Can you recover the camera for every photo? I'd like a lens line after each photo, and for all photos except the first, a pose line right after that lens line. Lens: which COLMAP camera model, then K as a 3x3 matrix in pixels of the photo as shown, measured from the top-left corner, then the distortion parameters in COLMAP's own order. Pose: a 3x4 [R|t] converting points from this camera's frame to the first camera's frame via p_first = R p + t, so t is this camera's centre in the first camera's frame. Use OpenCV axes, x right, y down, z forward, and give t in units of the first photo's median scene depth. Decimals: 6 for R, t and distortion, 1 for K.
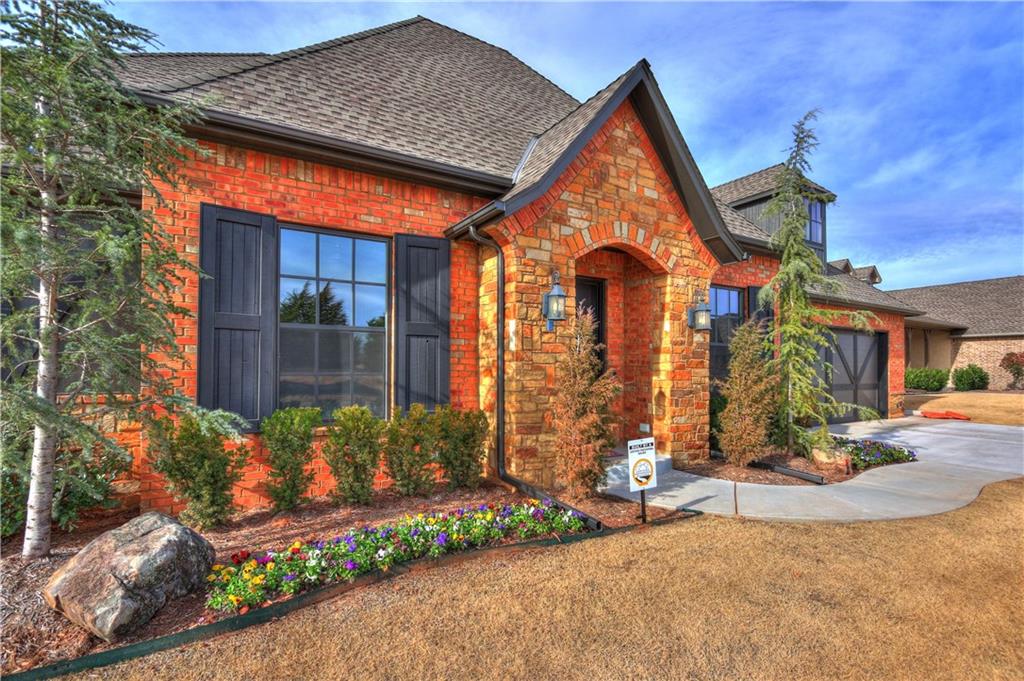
lens RADIAL K [[476.4, 0, 509.6], [0, 476.4, 350.4], [0, 0, 1]] dist [-0.004594, -0.000266]
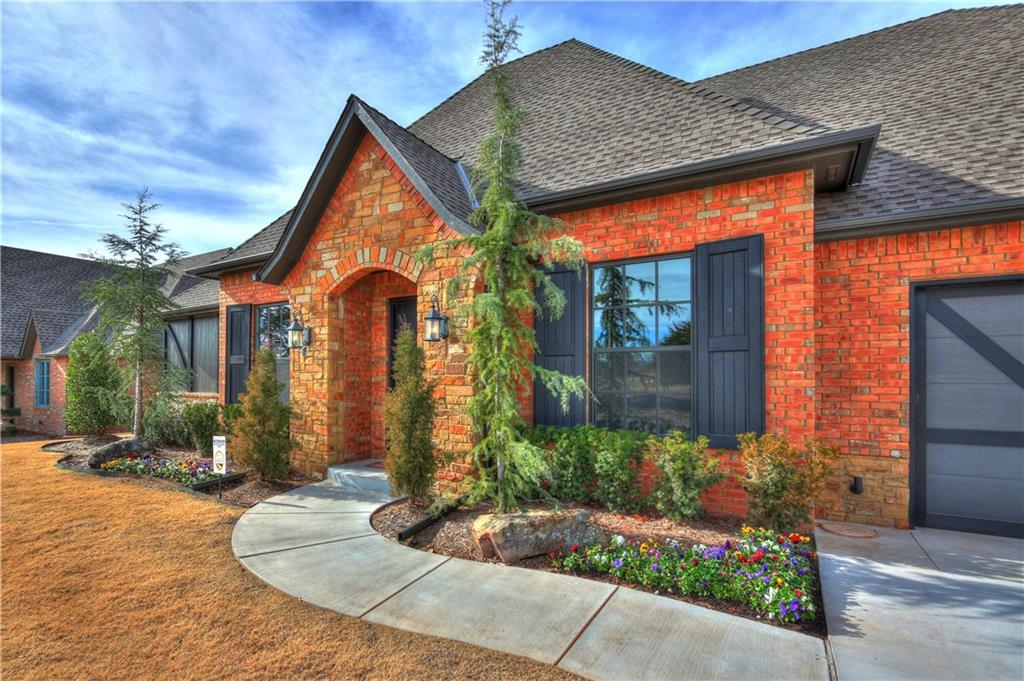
lens RADIAL K [[476.4, 0, 522.0], [0, 476.4, 373.8], [0, 0, 1]] dist [-0.004594, -0.000266]
pose [[0.496441, -0.020737, -0.867823, 1.385553], [0.023685, 0.999666, -0.010338, 0.033636], [0.867747, -0.015422, 0.496766, 0.797522]]
